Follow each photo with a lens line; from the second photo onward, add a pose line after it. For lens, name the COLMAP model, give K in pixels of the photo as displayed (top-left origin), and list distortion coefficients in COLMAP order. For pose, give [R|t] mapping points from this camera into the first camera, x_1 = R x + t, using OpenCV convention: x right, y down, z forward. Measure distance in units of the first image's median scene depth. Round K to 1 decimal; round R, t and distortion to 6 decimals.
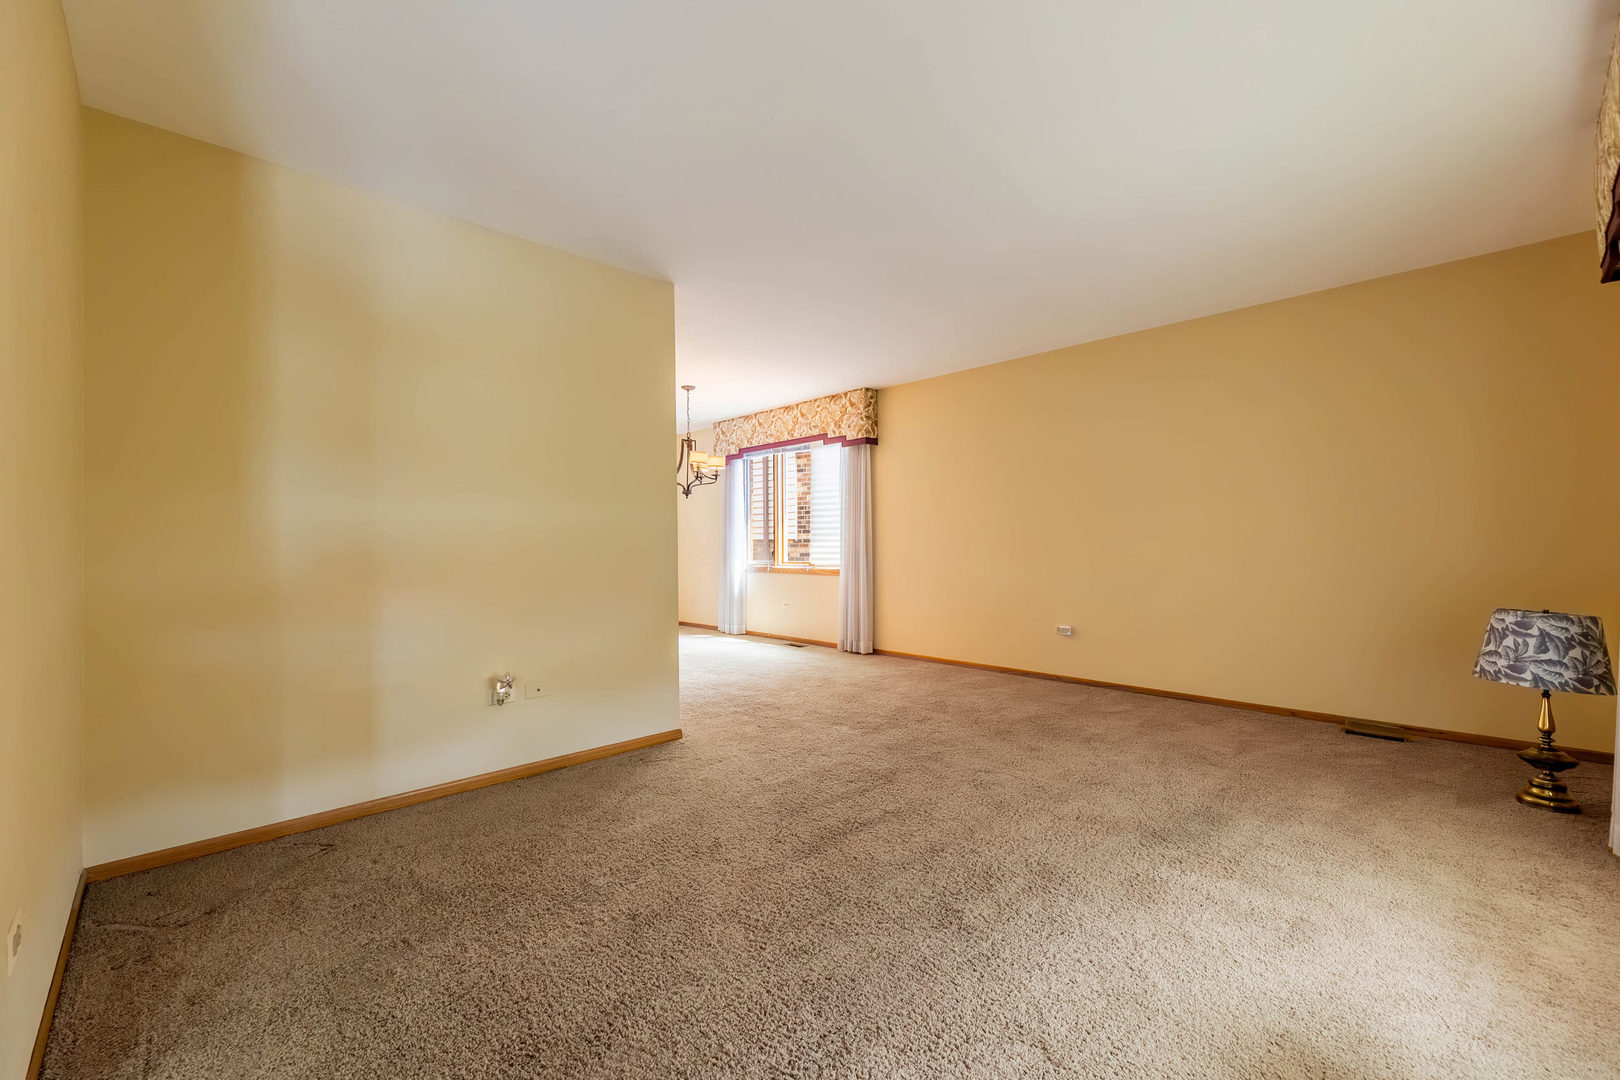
lens RADIAL K [[658.3, 0, 816.6], [0, 658.3, 543.8], [0, 0, 1]] dist [0.015875, 0.000046]
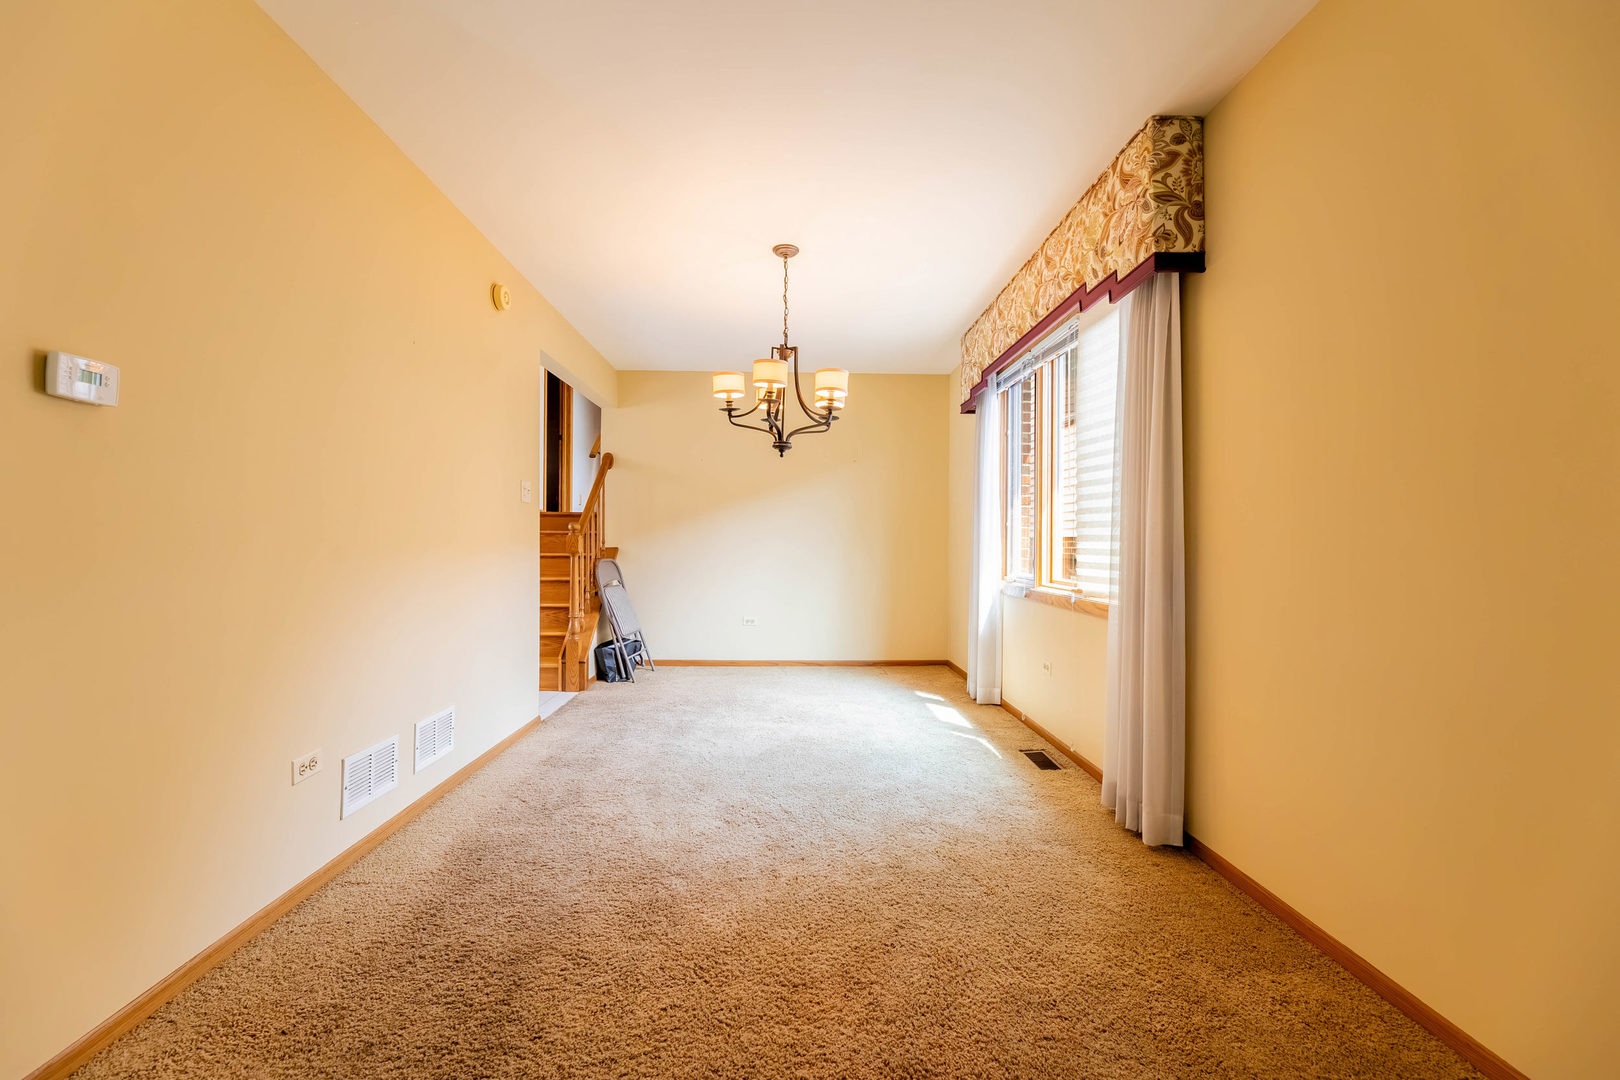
lens RADIAL K [[658.3, 0, 804.1], [0, 658.3, 533.2], [0, 0, 1]] dist [0.015875, 0.000046]
pose [[0.743358, -0.002859, -0.668888, 0.173875], [-0.005035, 0.999939, -0.009869, -0.001083], [0.668875, 0.010704, 0.743298, 0.589641]]
